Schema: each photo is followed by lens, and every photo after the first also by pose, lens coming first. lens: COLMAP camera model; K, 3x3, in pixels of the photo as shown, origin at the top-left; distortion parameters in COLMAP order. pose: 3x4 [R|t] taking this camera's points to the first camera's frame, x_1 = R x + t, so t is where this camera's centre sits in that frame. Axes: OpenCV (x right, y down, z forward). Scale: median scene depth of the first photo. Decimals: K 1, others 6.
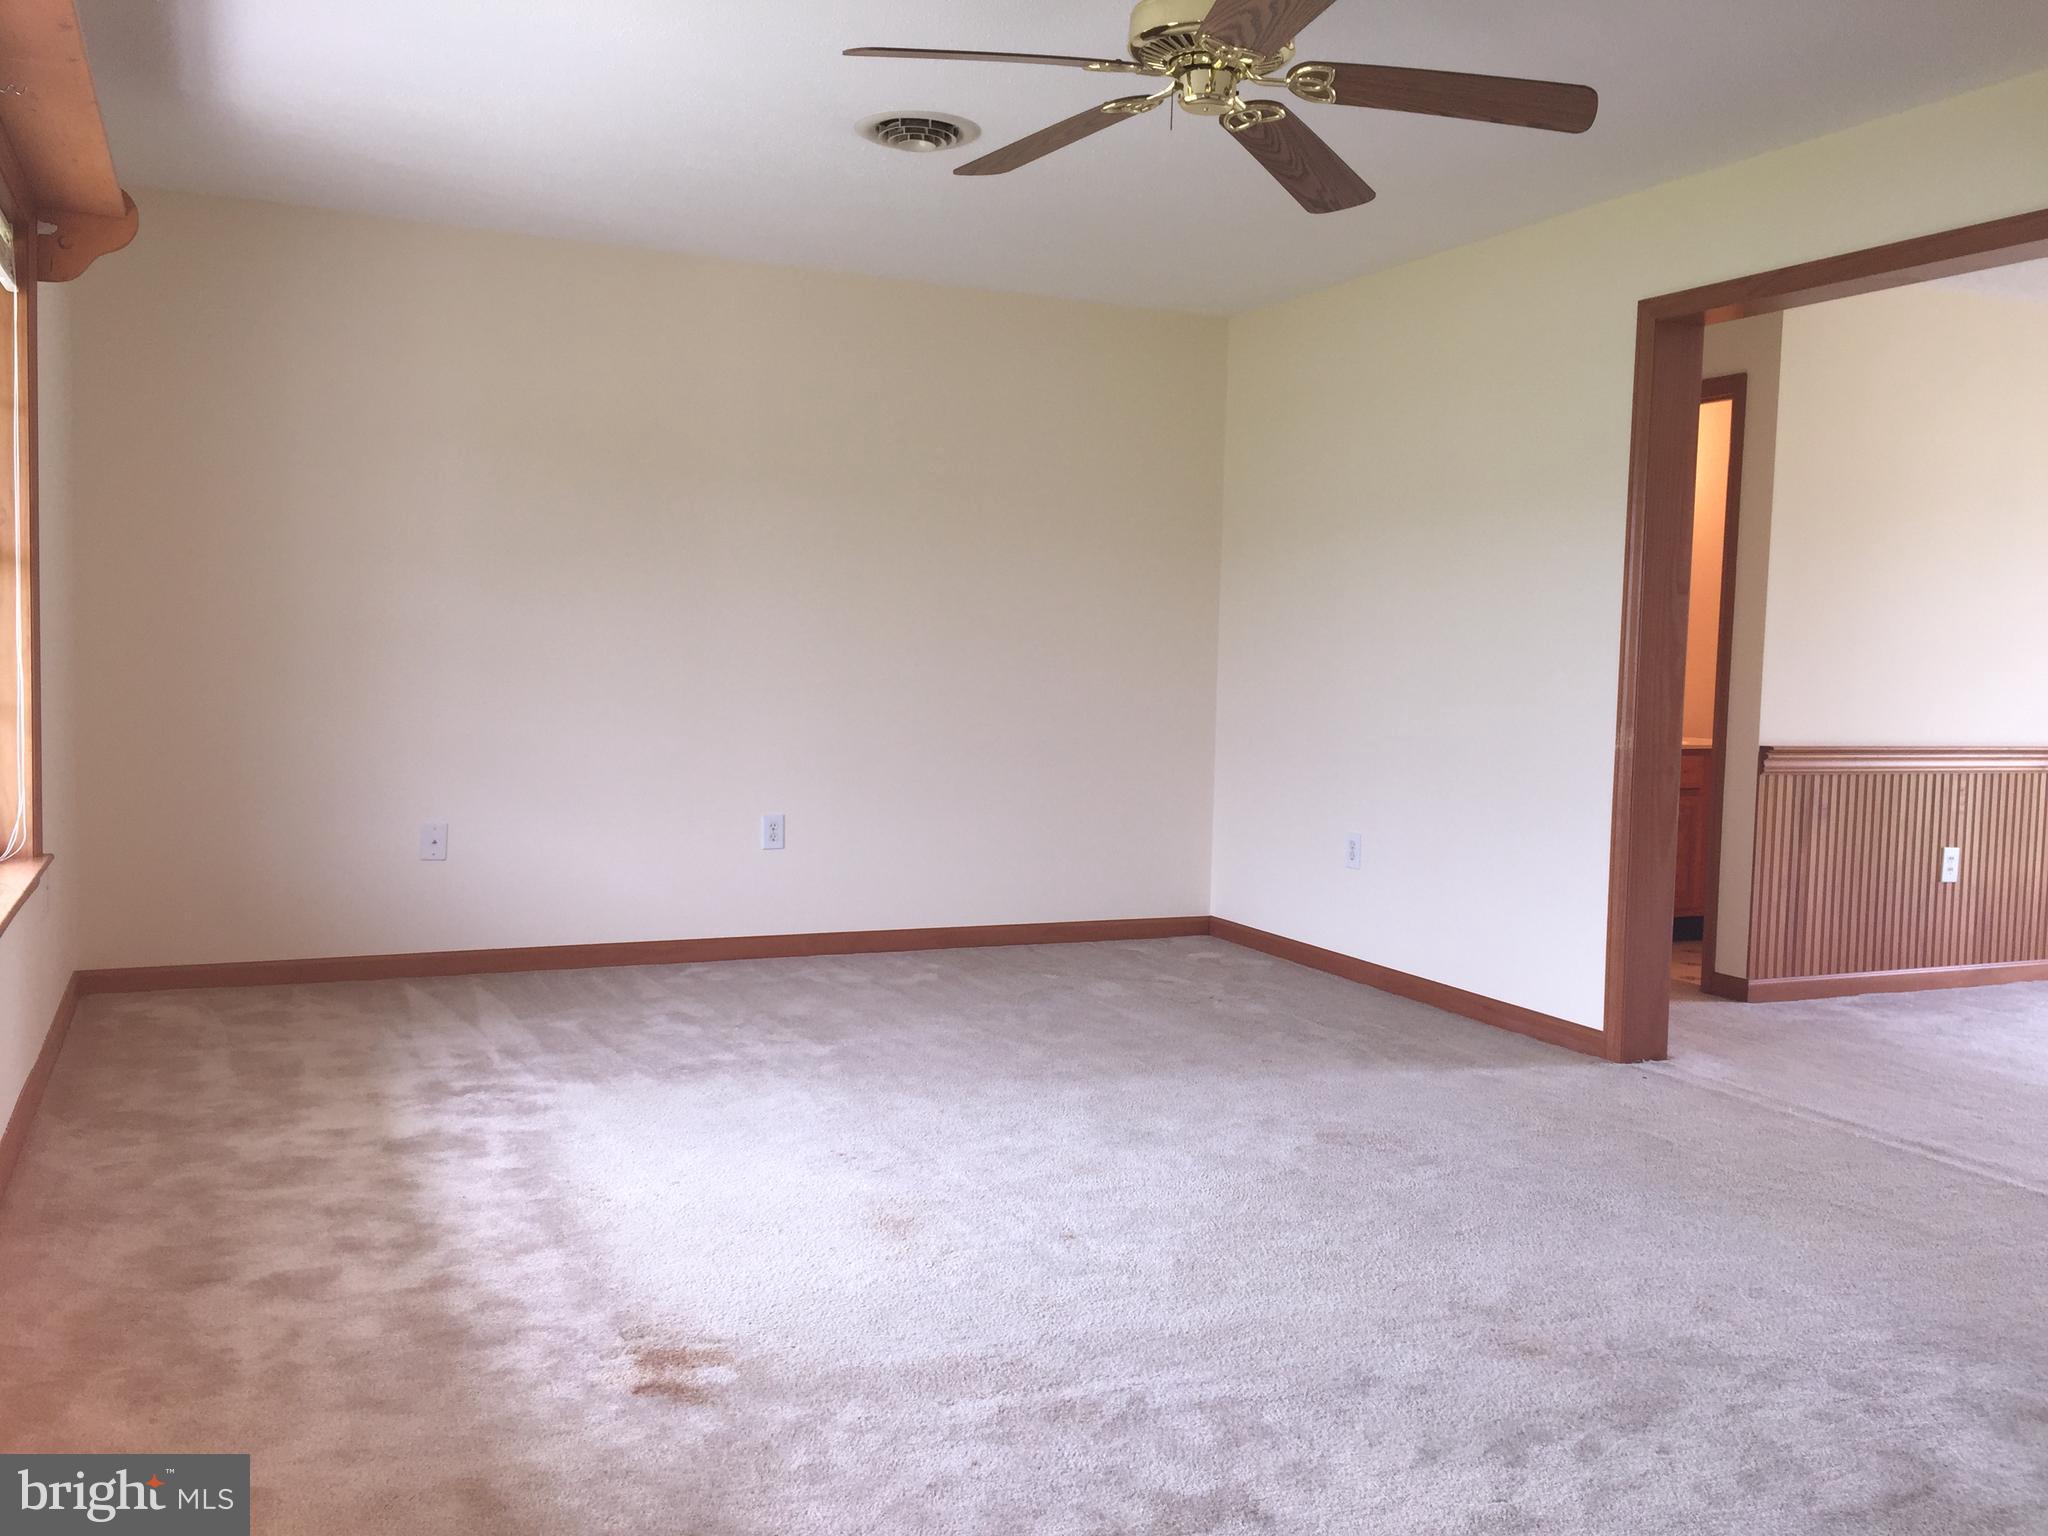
lens RADIAL K [[1747.1, 0, 997.9], [0, 1747.1, 762.1], [0, 0, 1]] dist [0.050652, -0.015384]
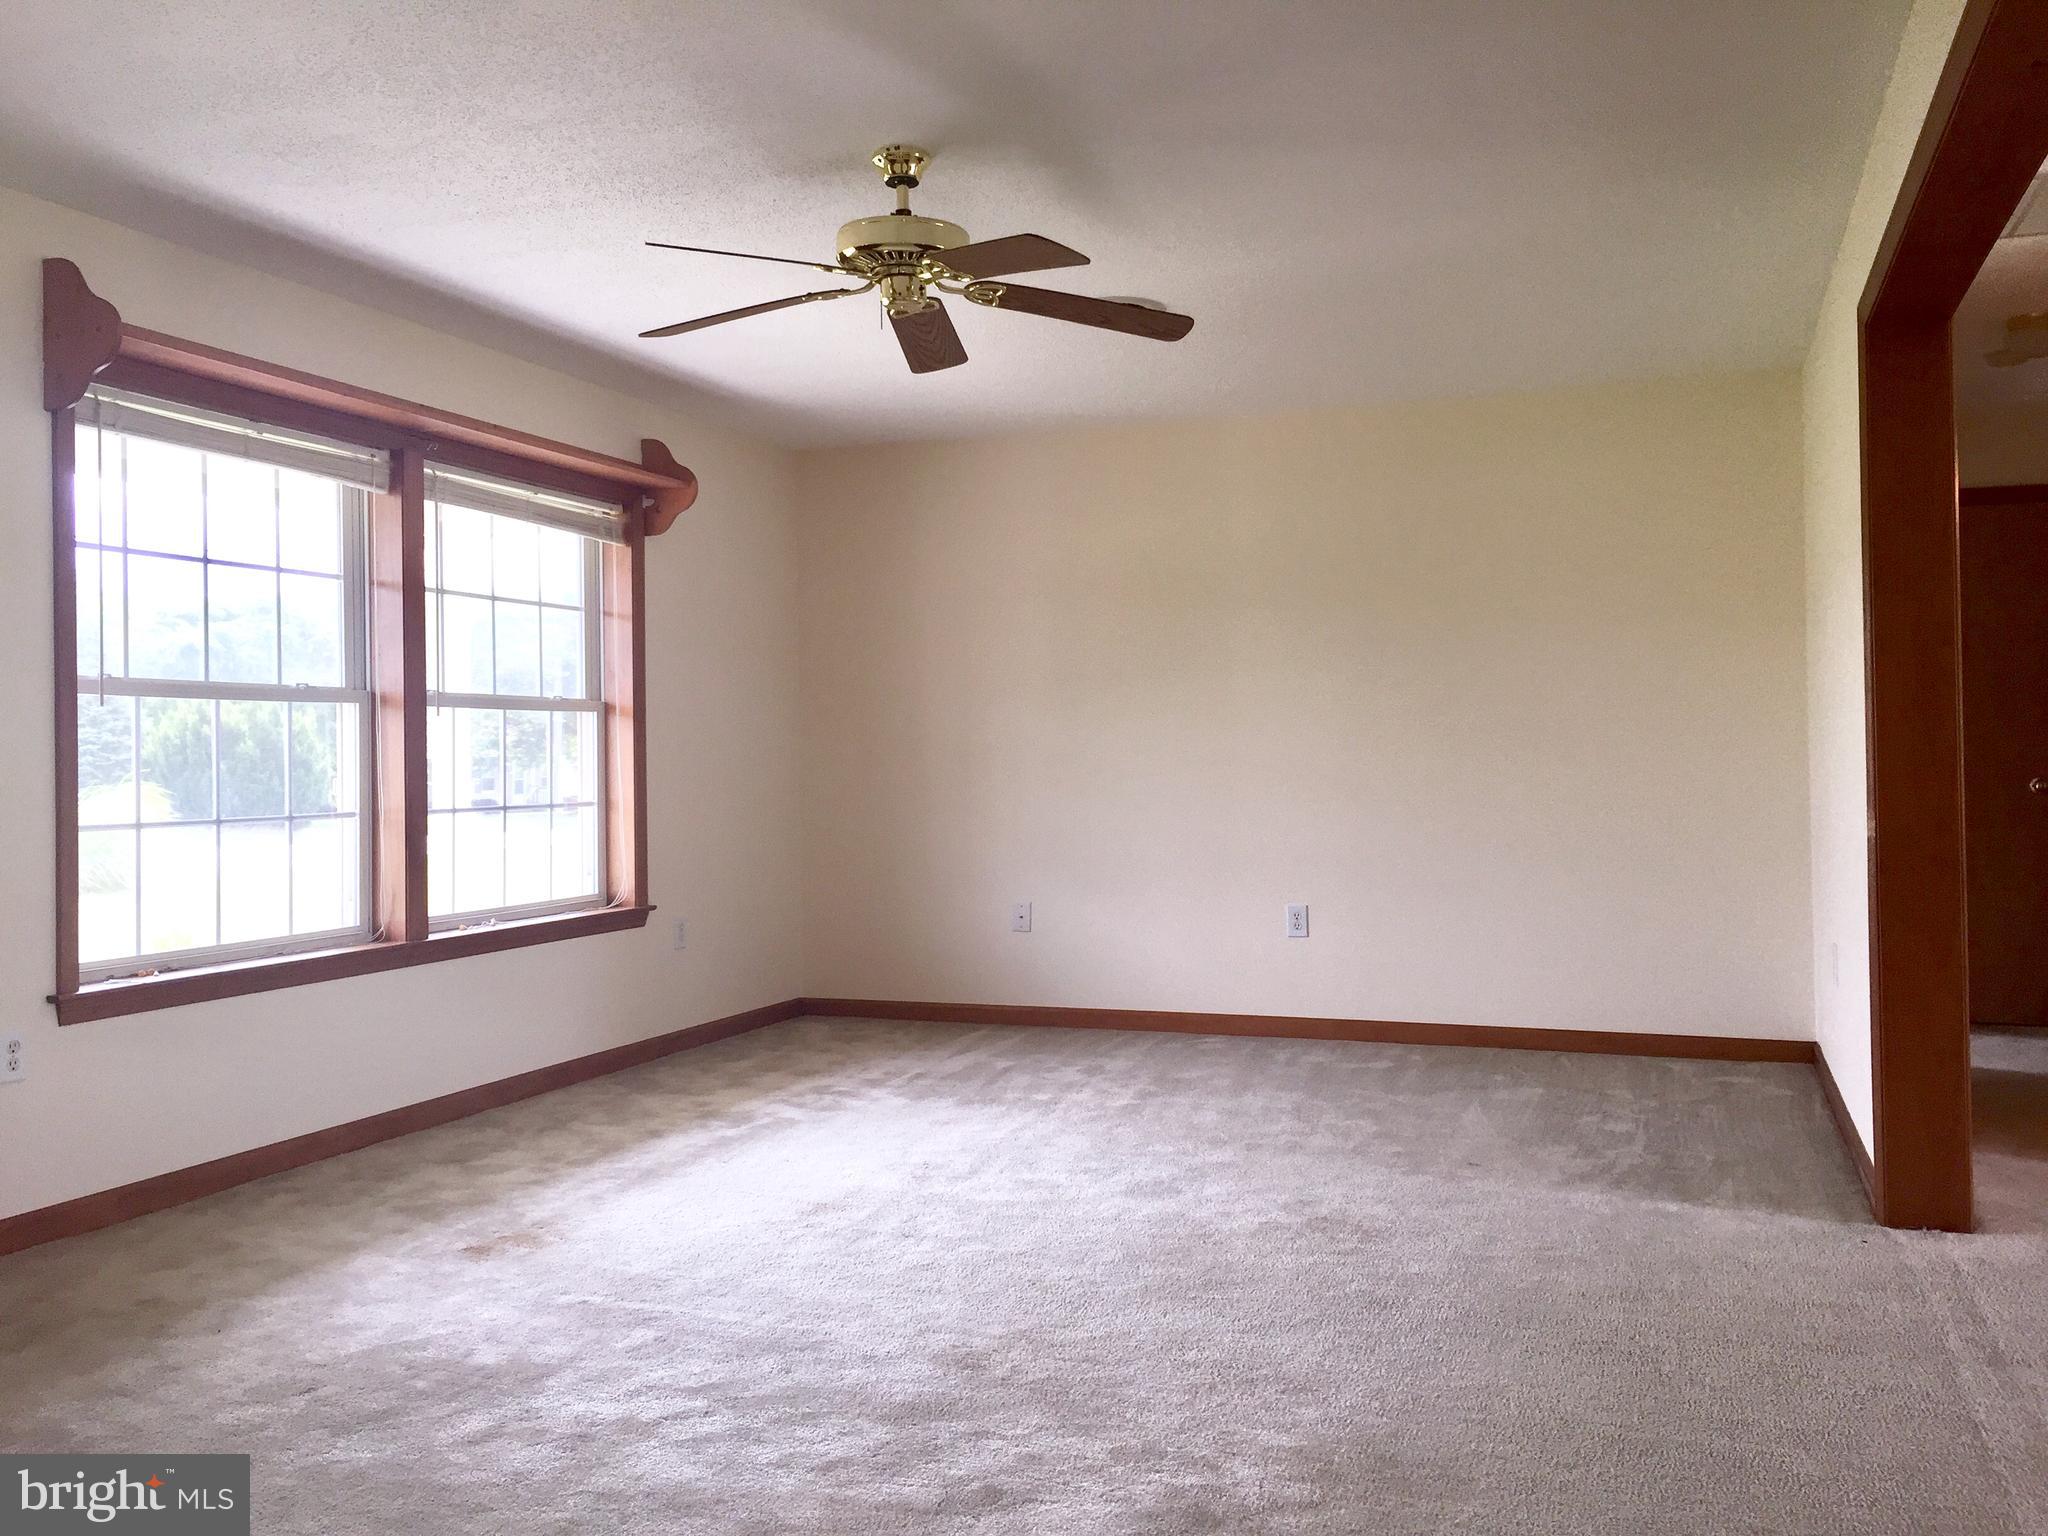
lens RADIAL K [[1747.1, 0, 997.9], [0, 1747.1, 762.1], [0, 0, 1]] dist [0.050652, -0.015384]
pose [[0.693861, -0.038251, -0.719092, 0.987633], [-0.016376, 0.997492, -0.068862, 0.037350], [0.719923, 0.059556, 0.691494, 0.228610]]
